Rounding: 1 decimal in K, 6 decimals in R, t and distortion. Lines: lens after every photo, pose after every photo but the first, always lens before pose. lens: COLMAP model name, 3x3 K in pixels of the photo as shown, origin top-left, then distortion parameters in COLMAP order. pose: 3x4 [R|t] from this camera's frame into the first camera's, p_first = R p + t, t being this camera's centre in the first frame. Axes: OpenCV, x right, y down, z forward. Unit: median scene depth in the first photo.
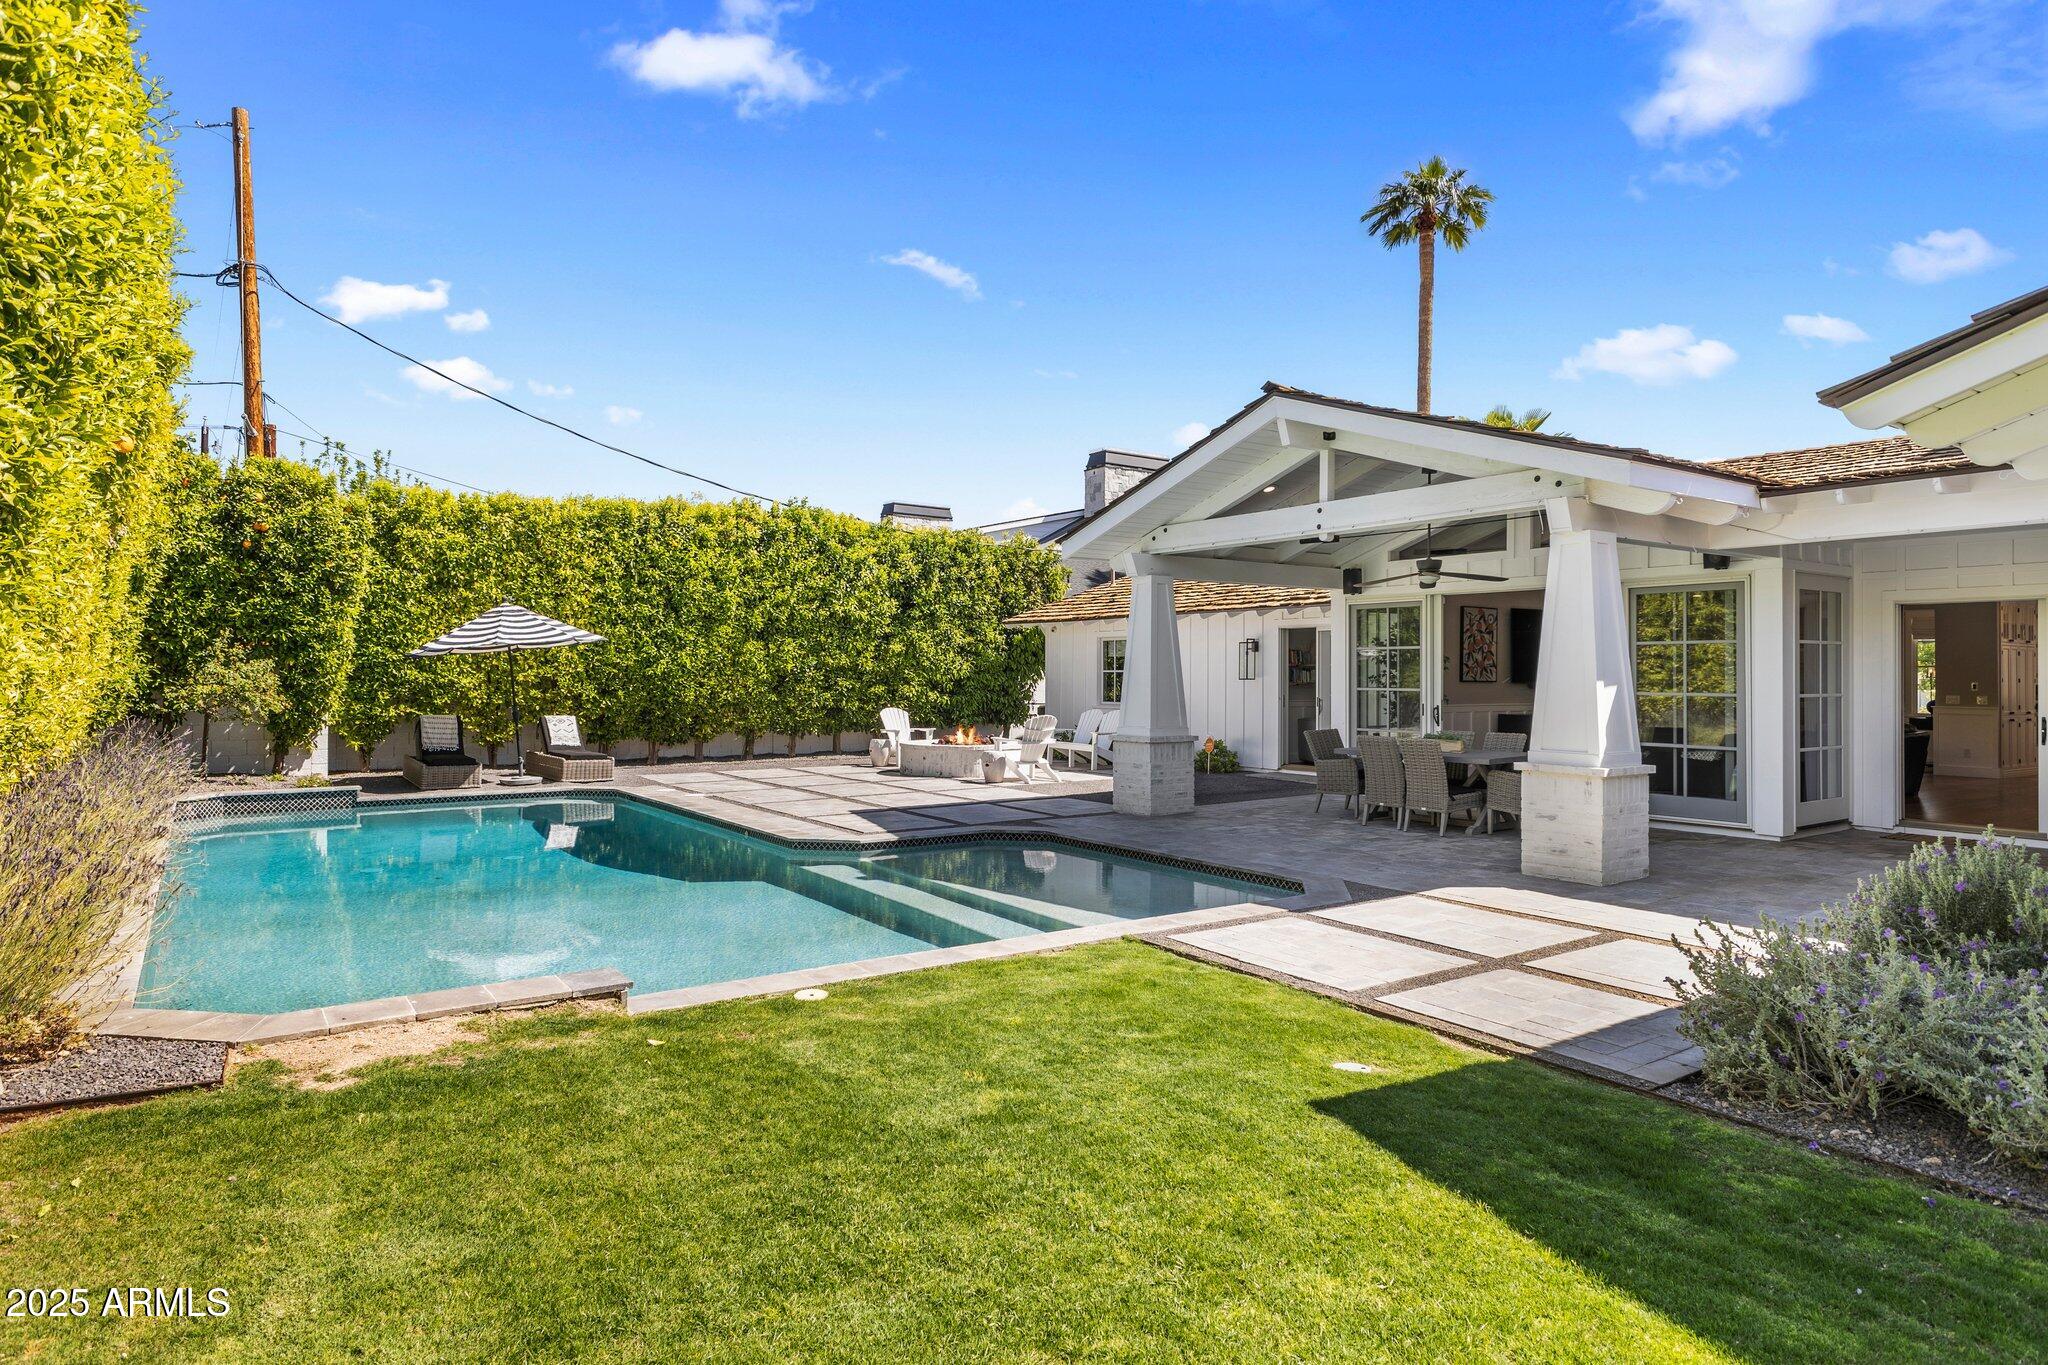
lens RADIAL K [[1166.5, 0, 1033.3], [0, 1166.5, 666.3], [0, 0, 1]] dist [0.004759, 0.001320]
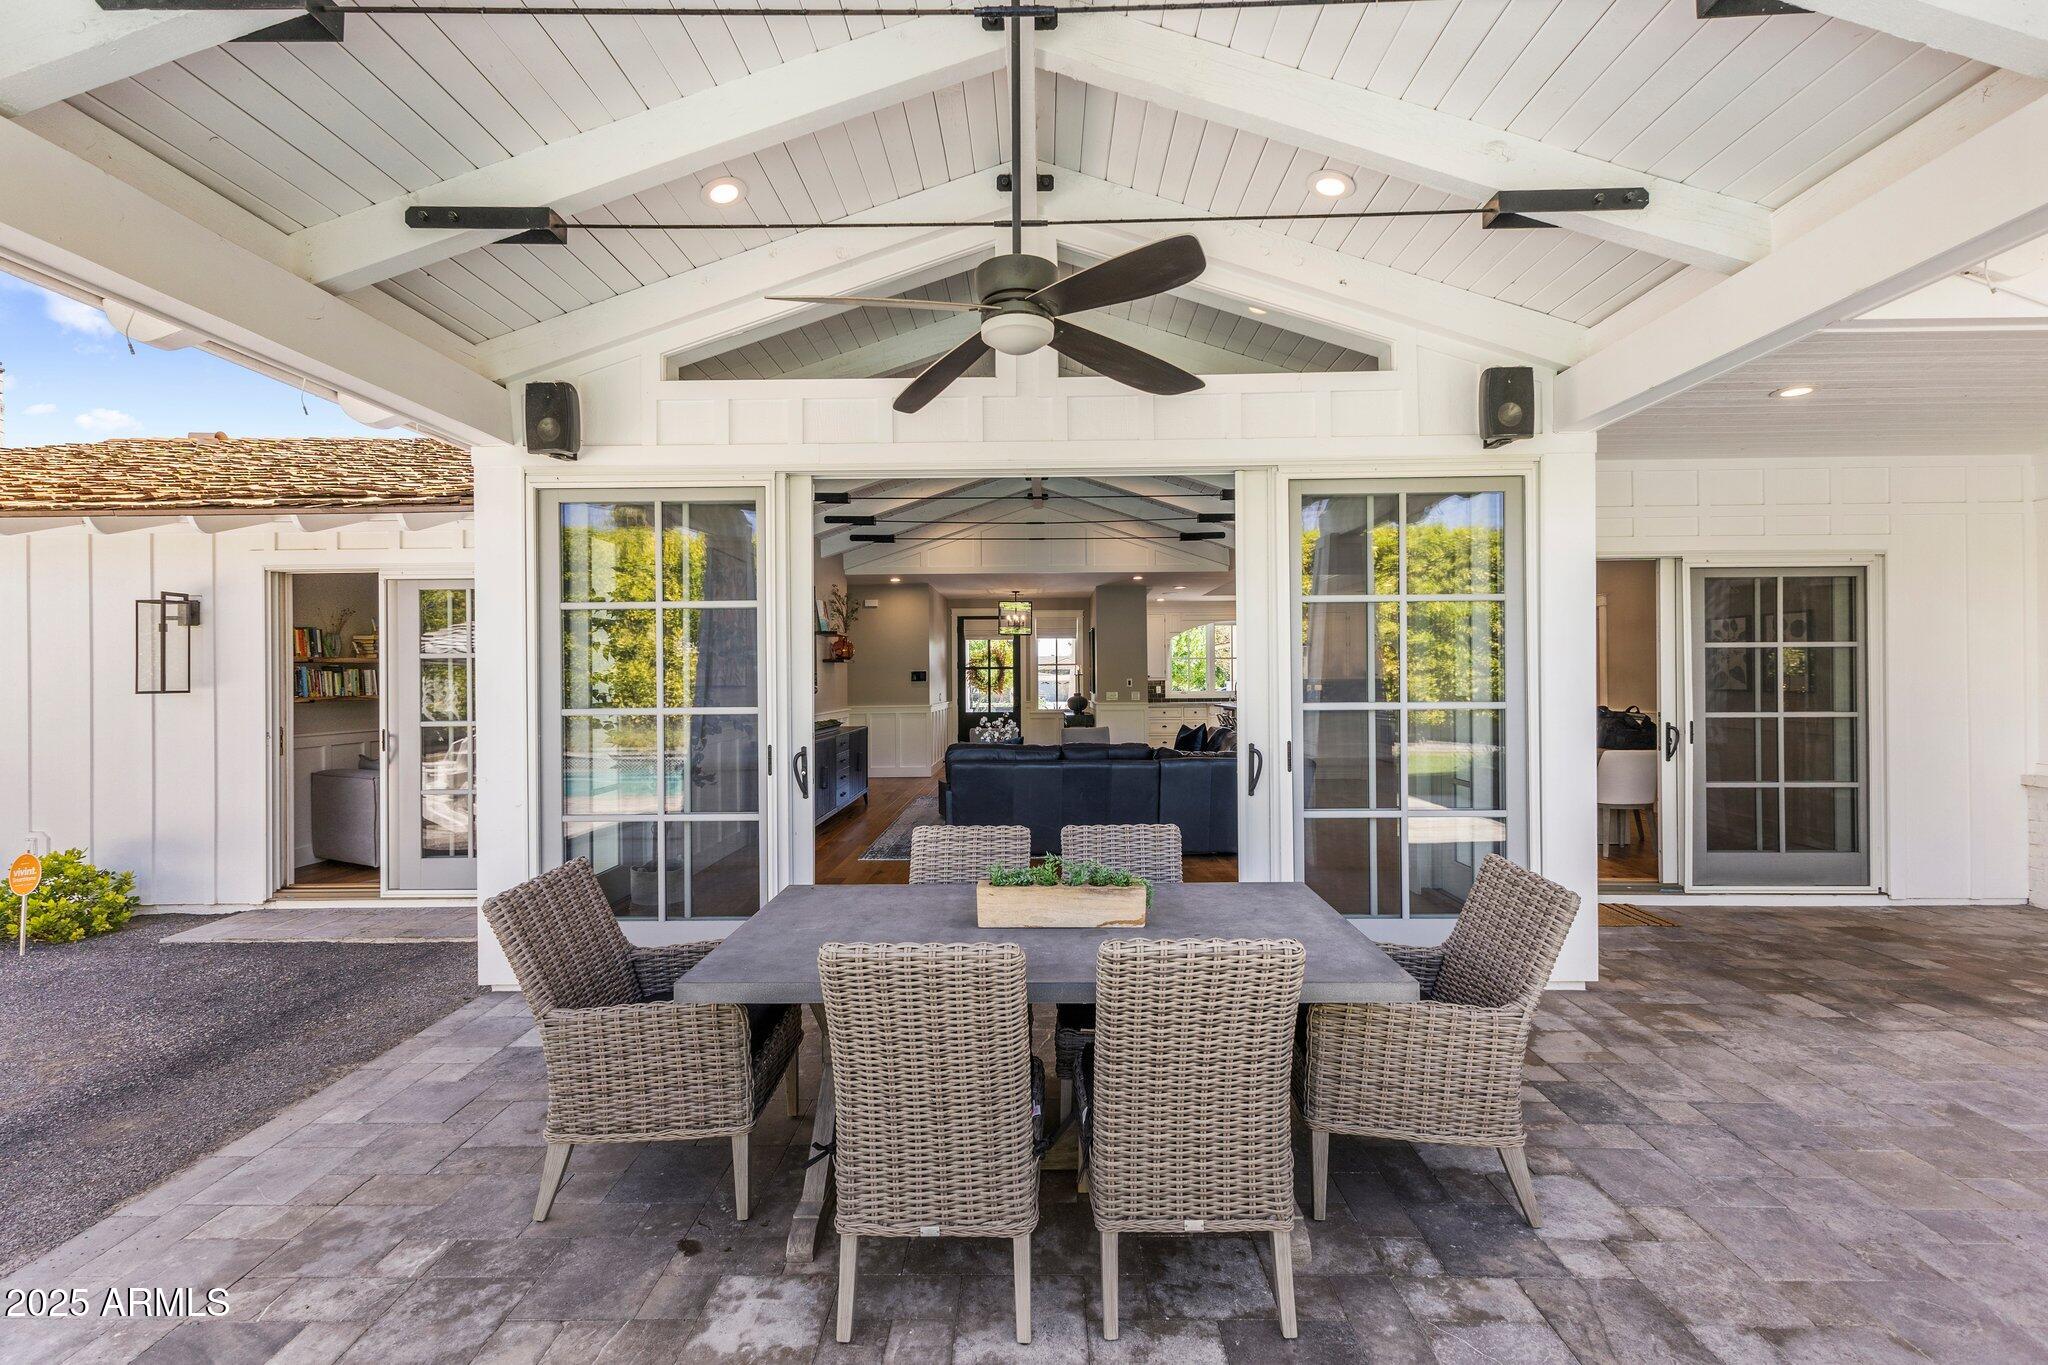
lens RADIAL K [[887.4, 0, 1030.7], [0, 887.4, 678.6], [0, 0, 1]] dist [0.001866, 0.000847]
pose [[0.579063, -0.006179, 0.815259, 0.131070], [0.007128, 0.999971, 0.002517, 0.008870], [-0.815251, 0.004354, 0.579091, 0.713275]]
